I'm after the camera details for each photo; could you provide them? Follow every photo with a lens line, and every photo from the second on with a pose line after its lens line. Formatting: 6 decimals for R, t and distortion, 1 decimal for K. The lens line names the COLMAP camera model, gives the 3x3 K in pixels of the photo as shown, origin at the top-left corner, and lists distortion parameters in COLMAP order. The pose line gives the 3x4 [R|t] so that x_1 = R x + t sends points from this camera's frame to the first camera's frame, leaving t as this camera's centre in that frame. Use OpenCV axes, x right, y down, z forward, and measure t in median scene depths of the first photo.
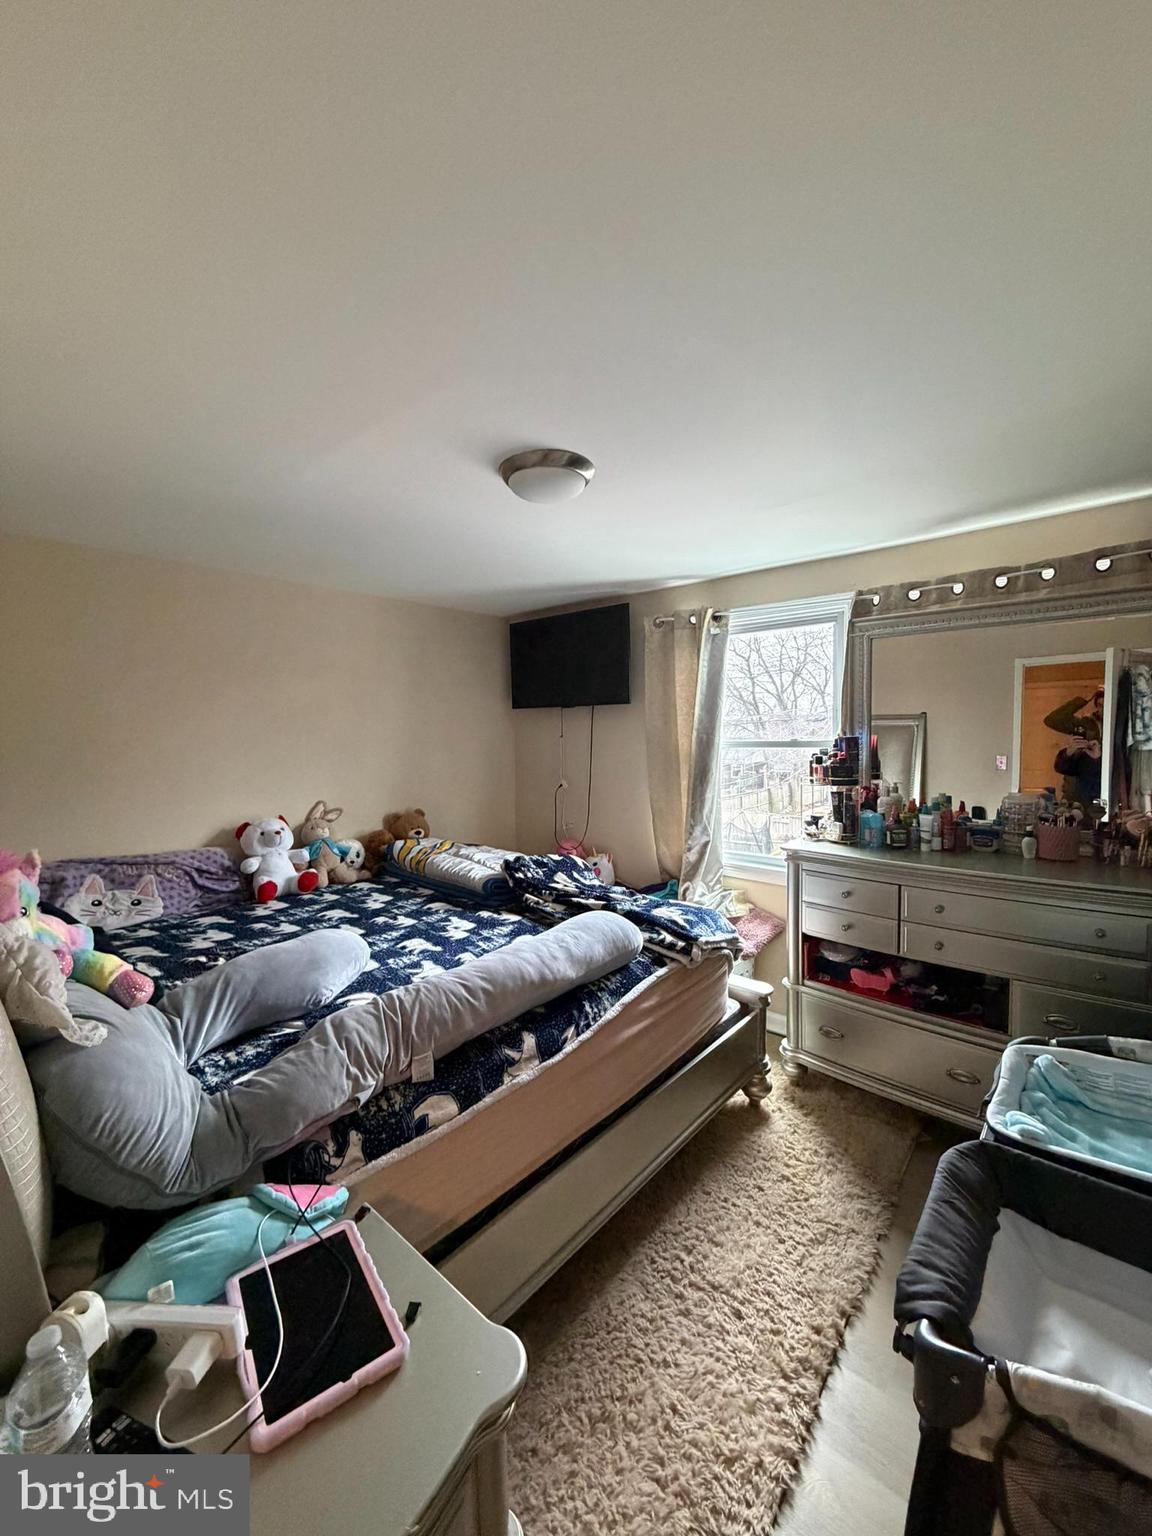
lens RADIAL K [[627.4, 0, 583.0], [0, 627.4, 763.3], [0, 0, 1]] dist [-0.000959, -0.000104]
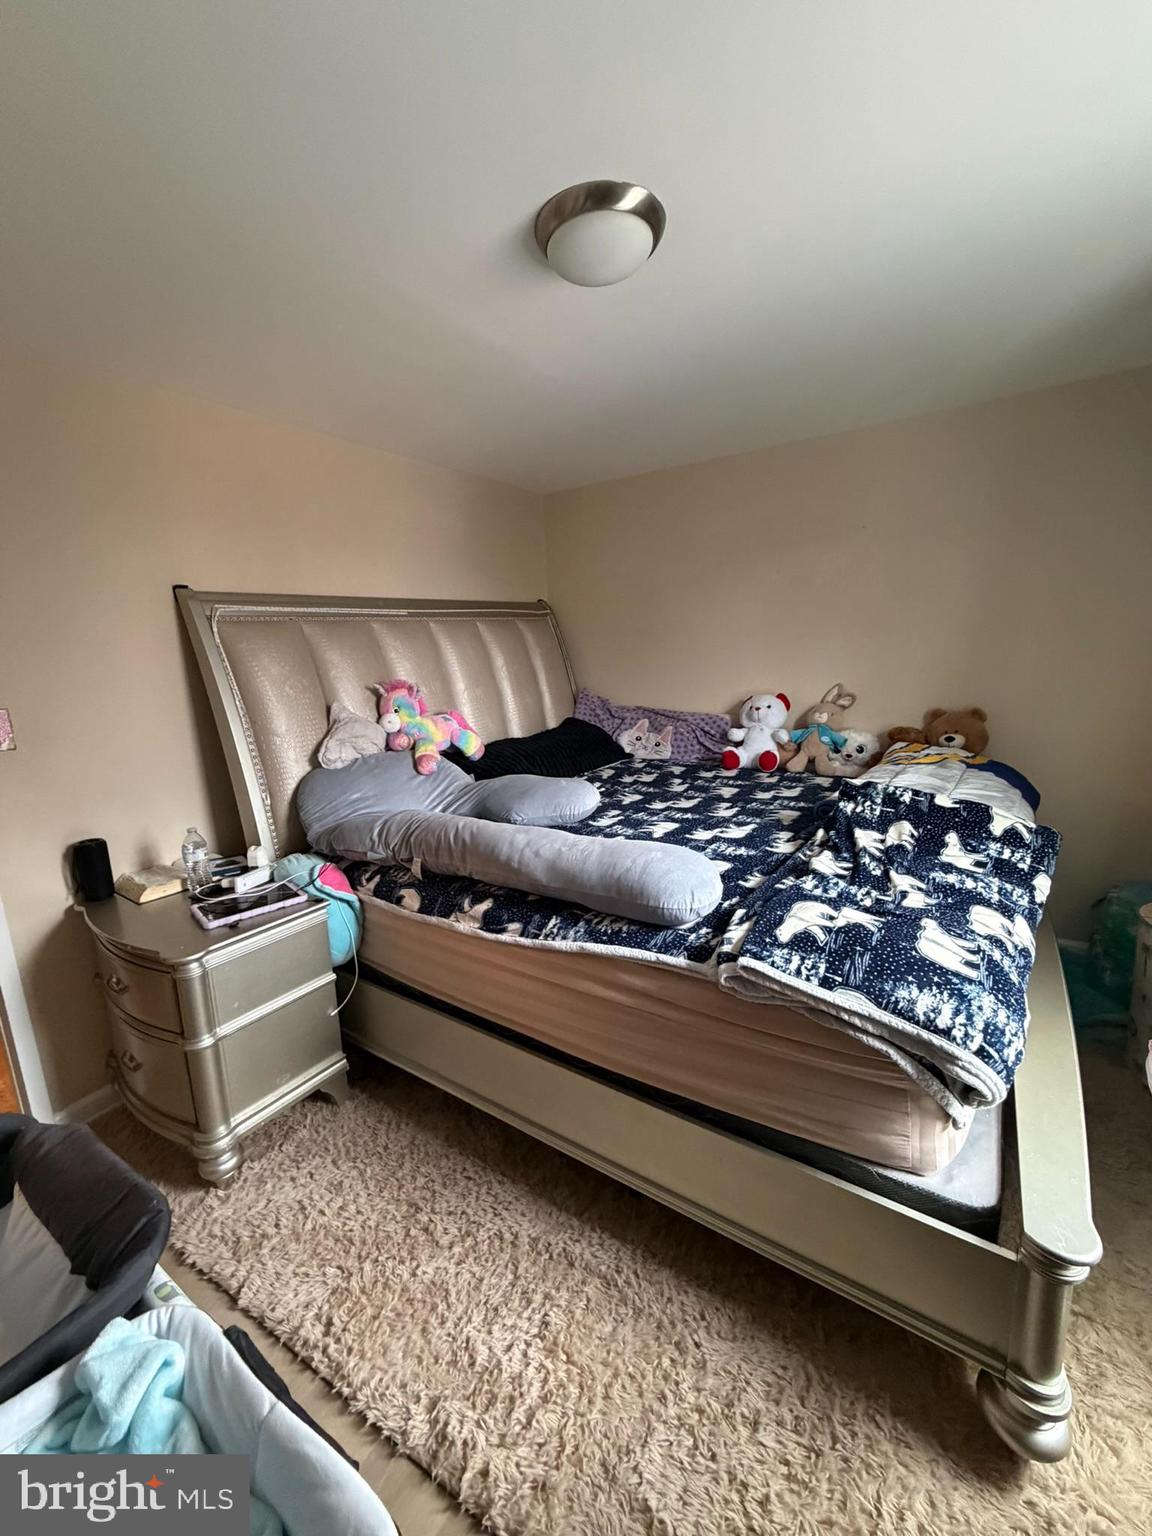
lens RADIAL K [[627.4, 0, 583.0], [0, 627.4, 763.3], [0, 0, 1]] dist [-0.000959, -0.000104]
pose [[0.112571, 0.199734, -0.973362, 0.676295], [-0.013460, 0.979806, 0.199499, -0.007443], [0.993552, -0.009356, 0.112986, 0.769332]]
